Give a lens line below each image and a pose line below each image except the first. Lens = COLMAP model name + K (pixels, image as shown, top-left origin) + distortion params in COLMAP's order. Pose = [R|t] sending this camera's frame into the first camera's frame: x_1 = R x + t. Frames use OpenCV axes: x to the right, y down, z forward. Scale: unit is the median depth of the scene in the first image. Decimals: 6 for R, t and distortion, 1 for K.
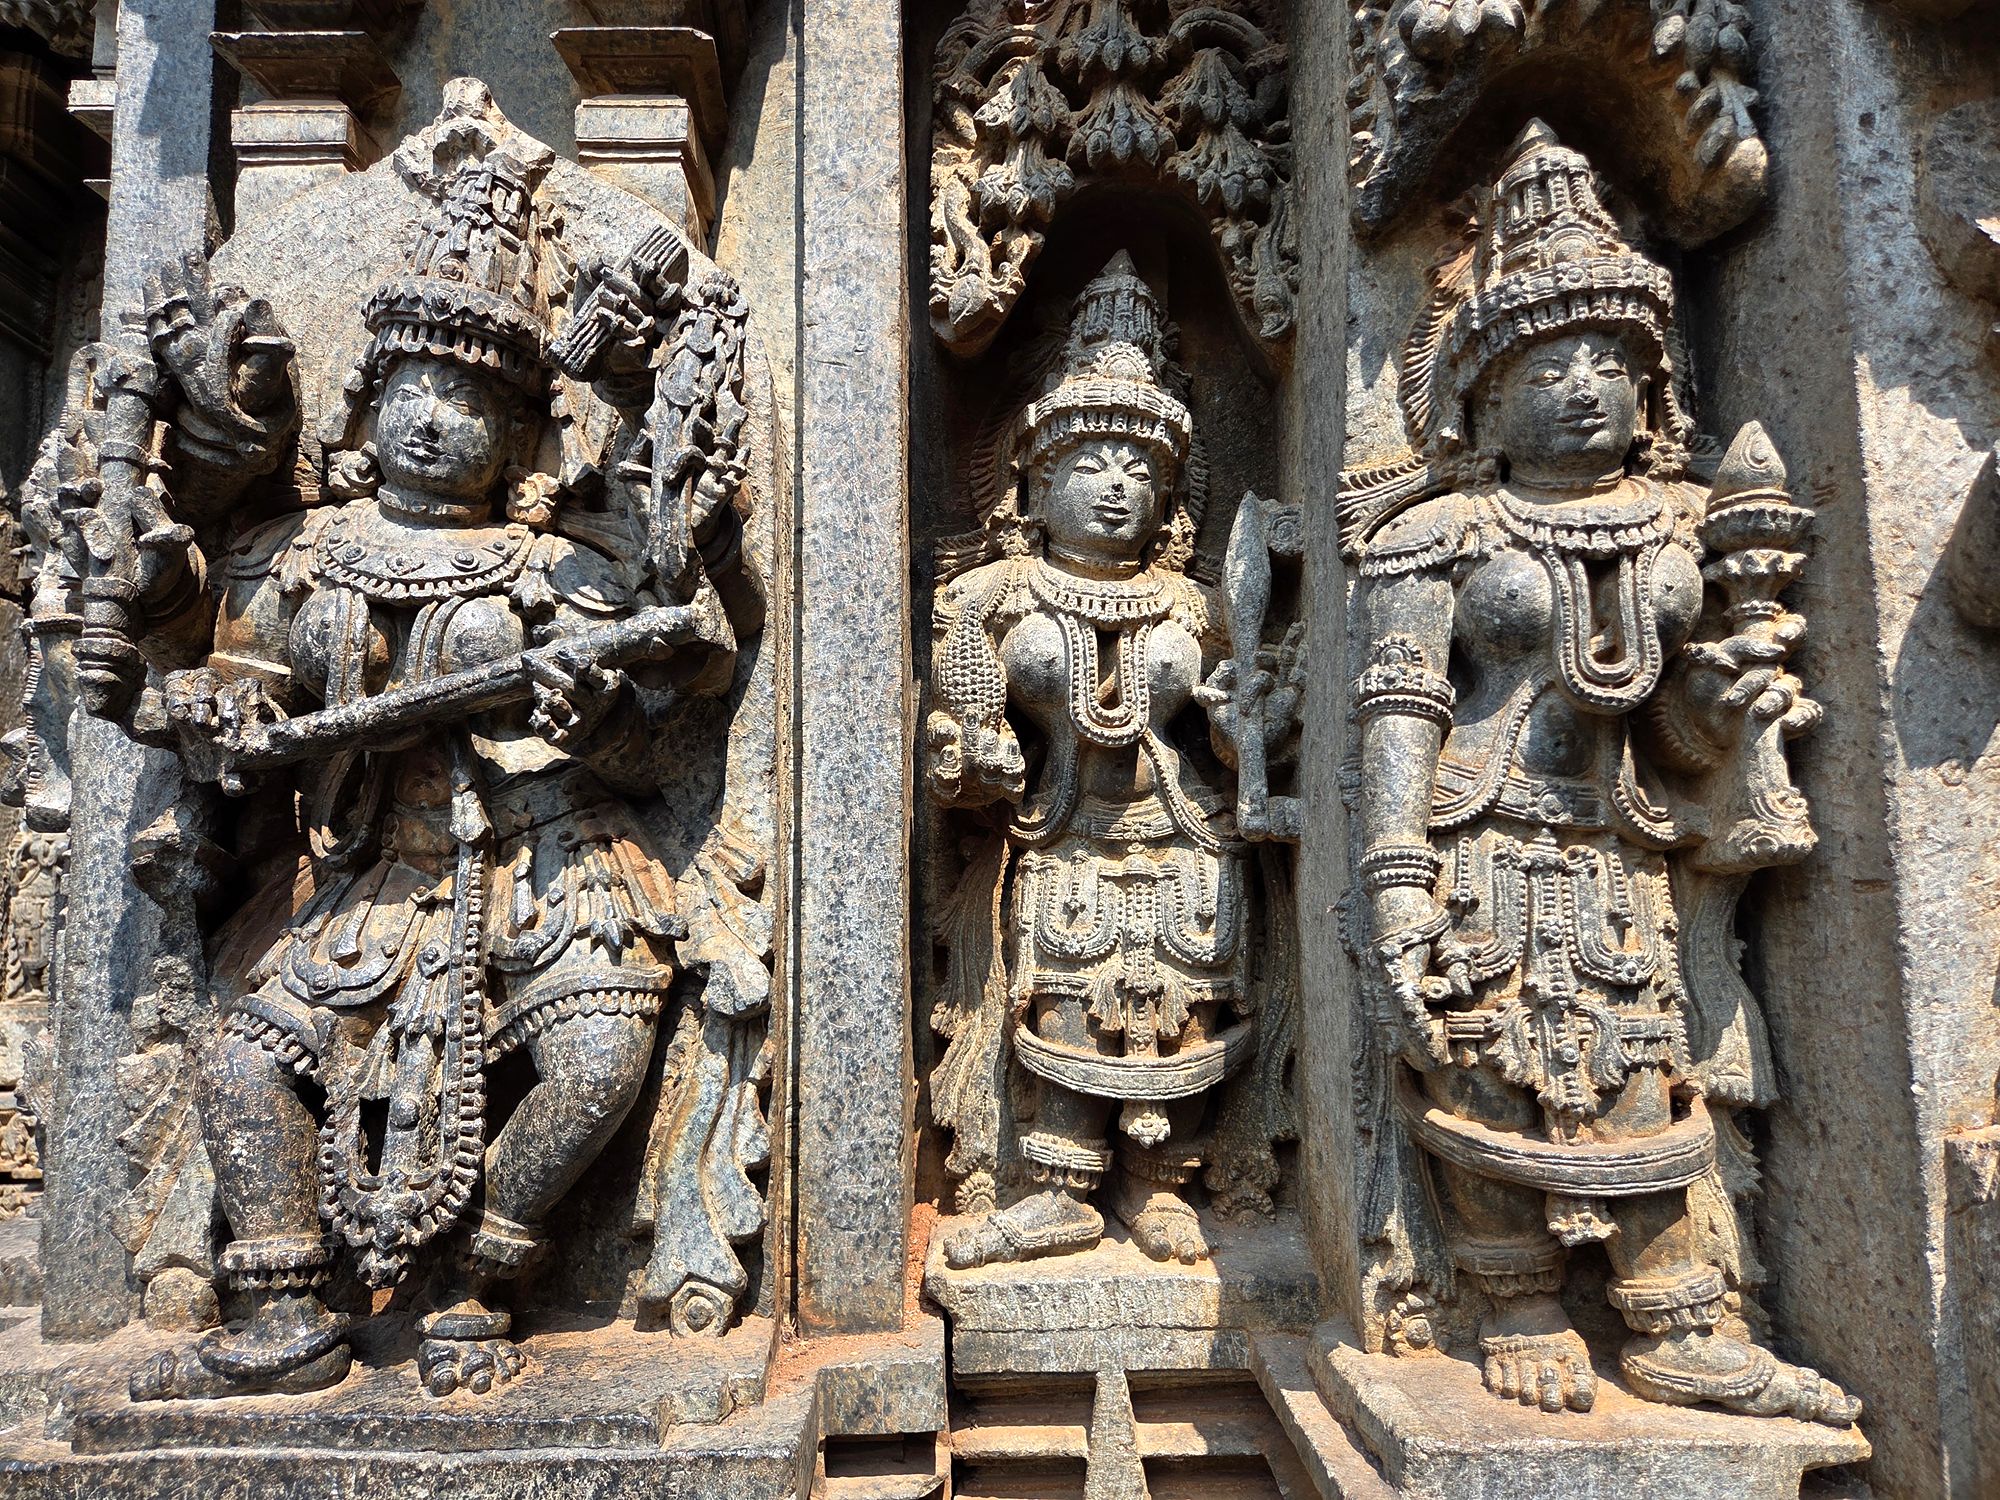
lens RADIAL K [[1354.8, 0, 1001.5], [0, 1354.8, 757.8], [0, 0, 1]] dist [0.070472, -0.059467]
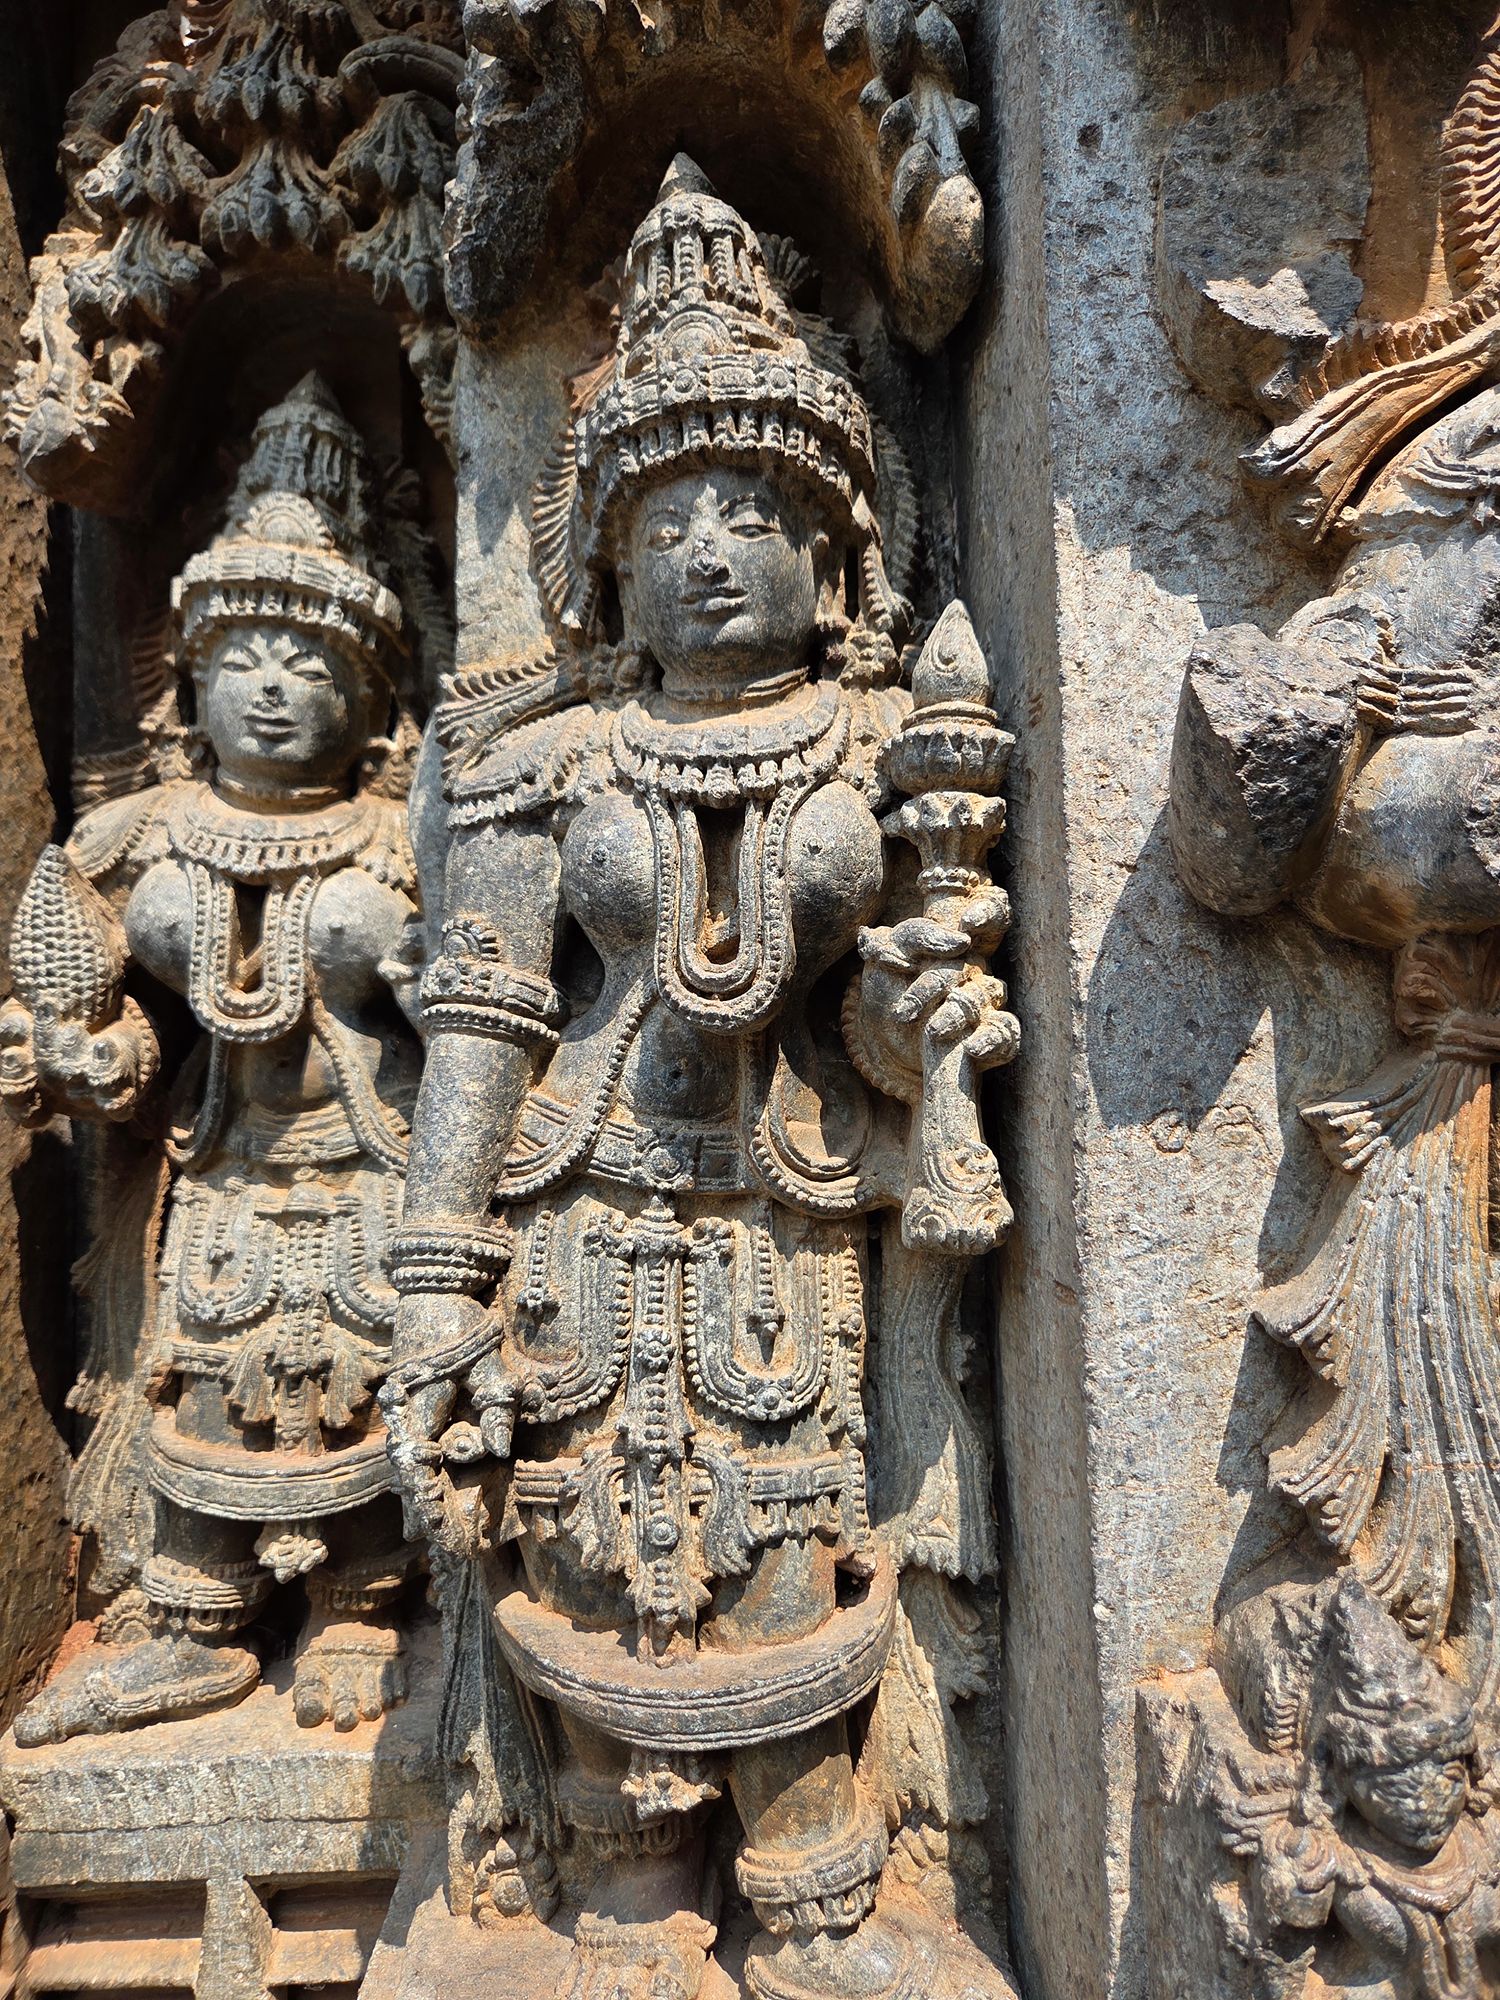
lens RADIAL K [[1363.2, 0, 742.3], [0, 1363.2, 1006.4], [0, 0, 1]] dist [0.054489, -0.054270]
pose [[0.999918, -0.010995, 0.006548, 0.429131], [0.010687, 0.998909, 0.045451, -0.074121], [-0.007041, -0.045377, 0.998945, 0.307434]]
